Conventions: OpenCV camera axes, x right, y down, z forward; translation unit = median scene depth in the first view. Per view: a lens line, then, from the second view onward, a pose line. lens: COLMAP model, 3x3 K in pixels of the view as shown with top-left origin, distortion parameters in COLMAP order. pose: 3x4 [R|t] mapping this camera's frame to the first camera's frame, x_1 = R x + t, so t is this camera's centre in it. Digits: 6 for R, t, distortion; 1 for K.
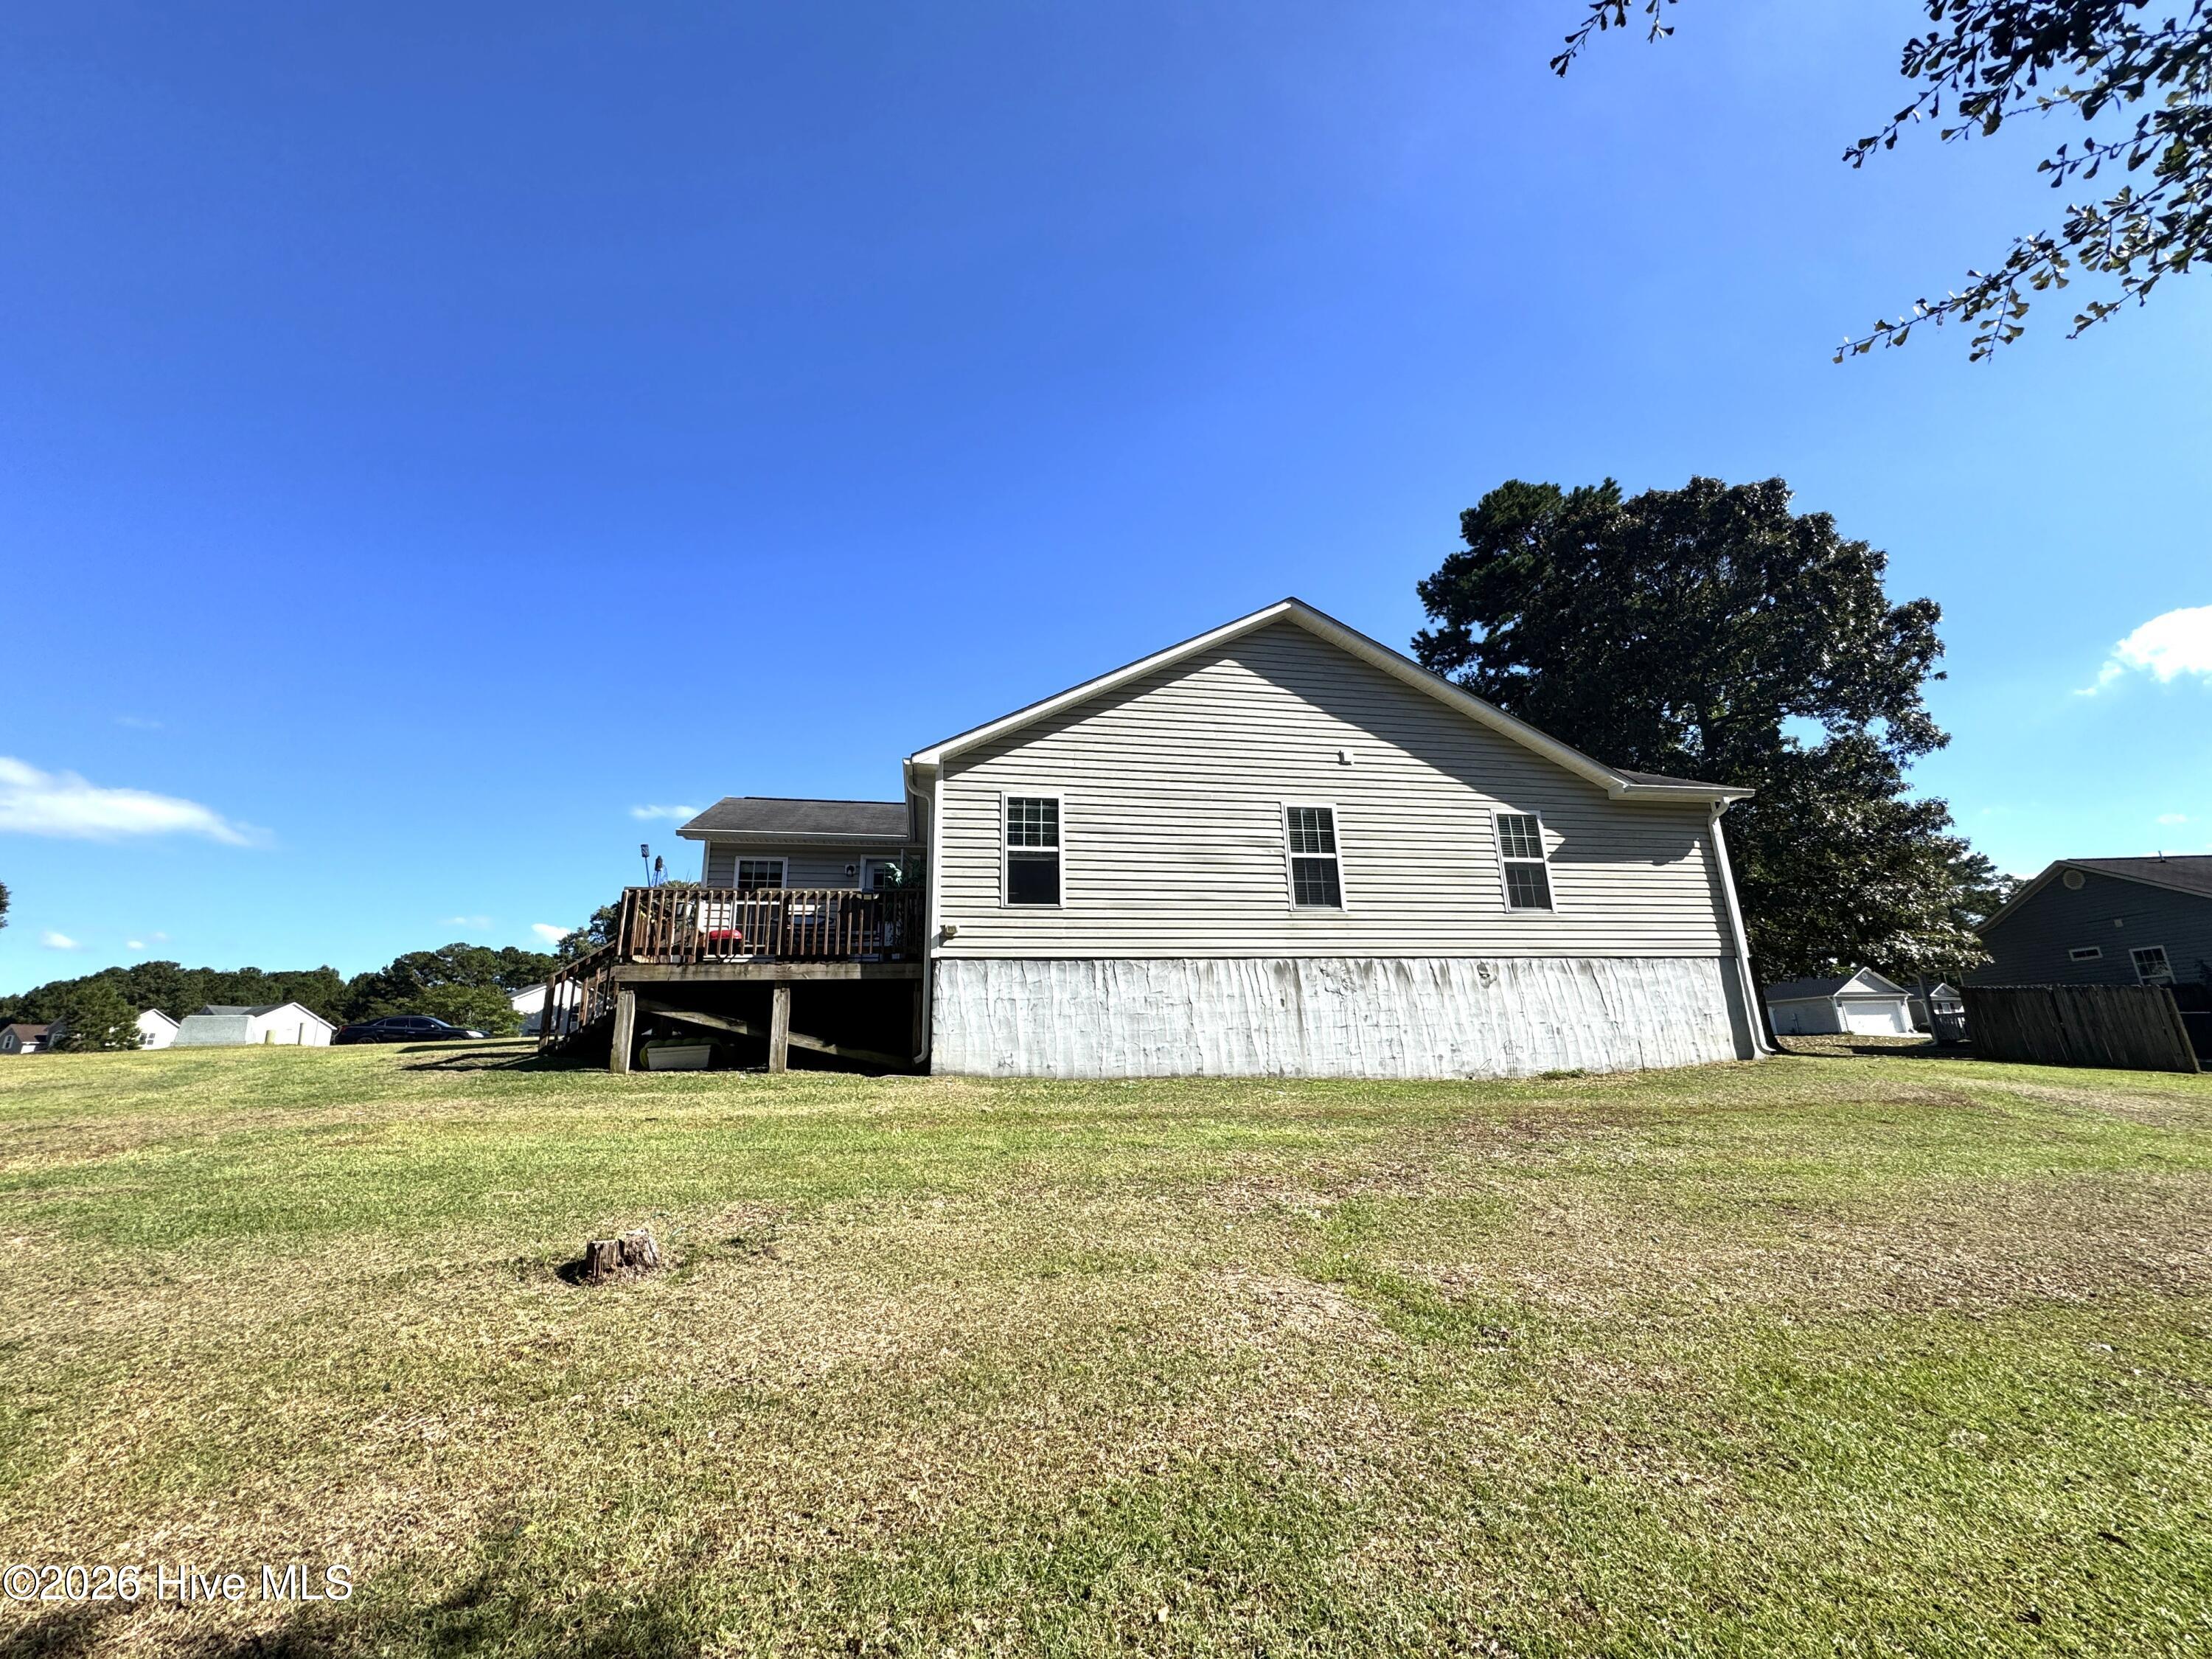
lens RADIAL K [[887.1, 0, 1101.9], [0, 887.1, 828.4], [0, 0, 1]] dist [-0.003182, 0.000554]
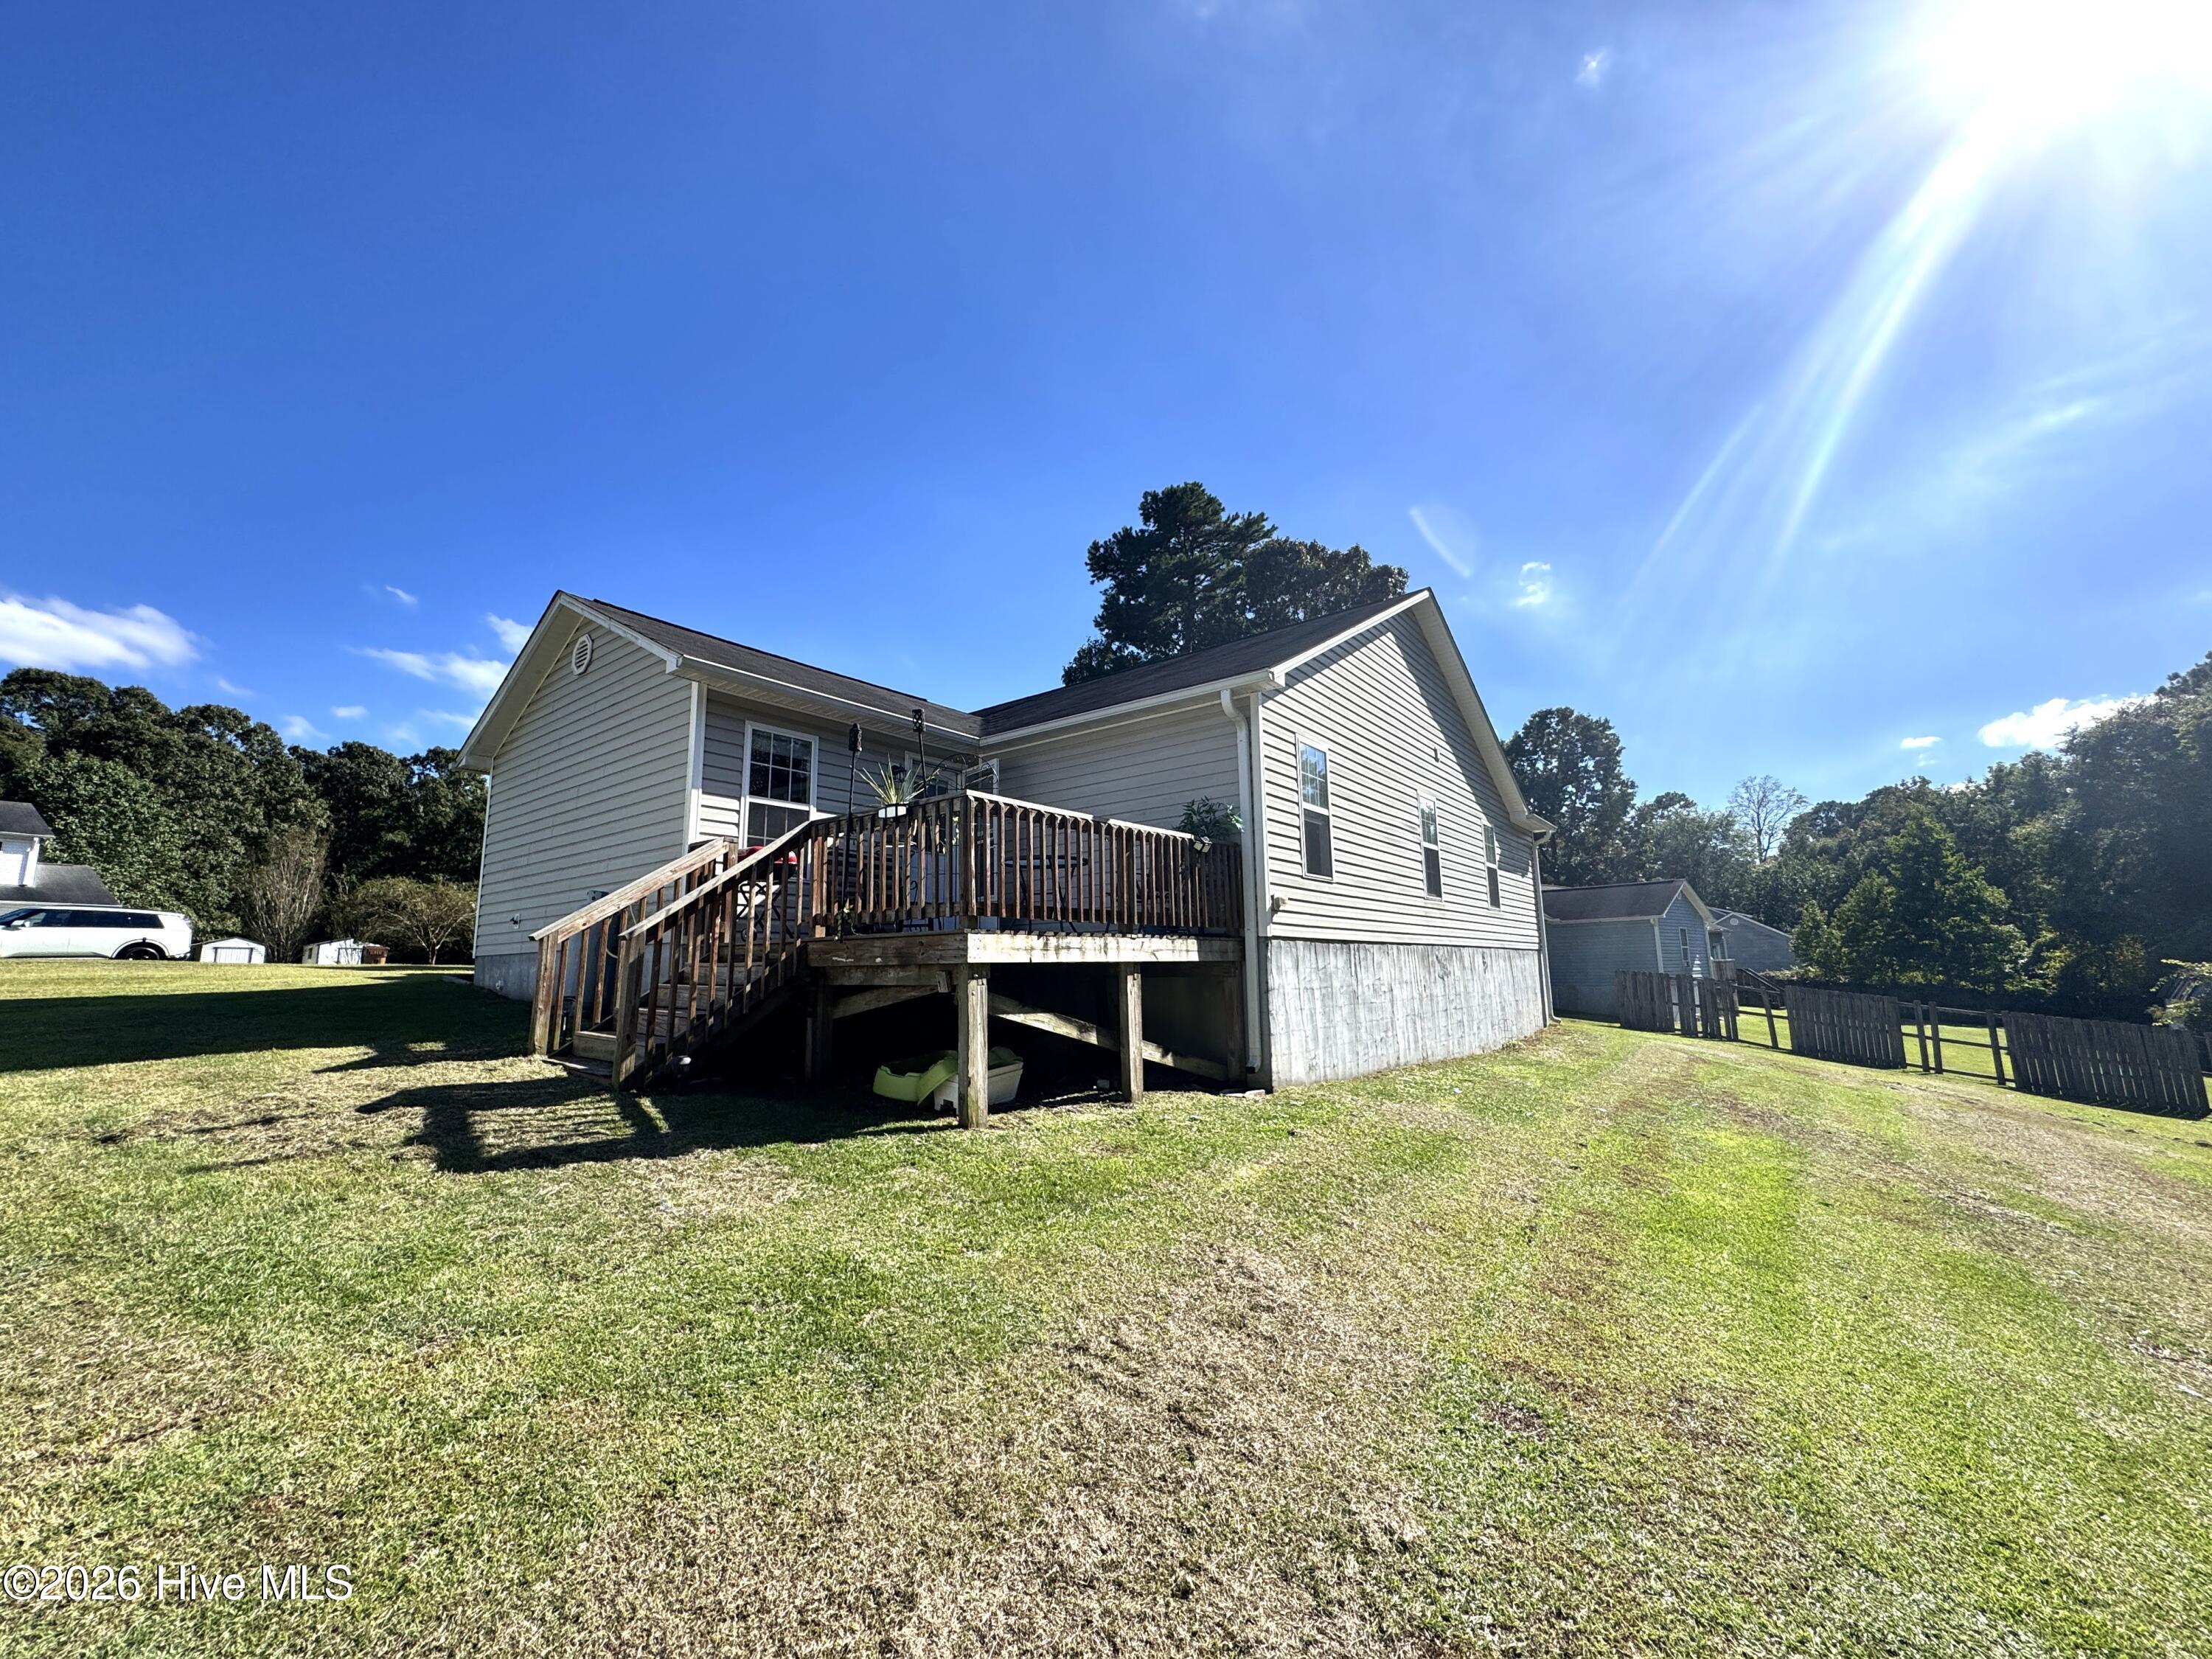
lens RADIAL K [[887.1, 0, 1101.9], [0, 887.1, 828.4], [0, 0, 1]] dist [-0.003182, 0.000554]
pose [[0.752557, 0.121161, 0.647285, -0.810688], [-0.180035, 0.983336, 0.025251, 0.059302], [-0.633439, -0.135537, 0.761830, 0.514255]]
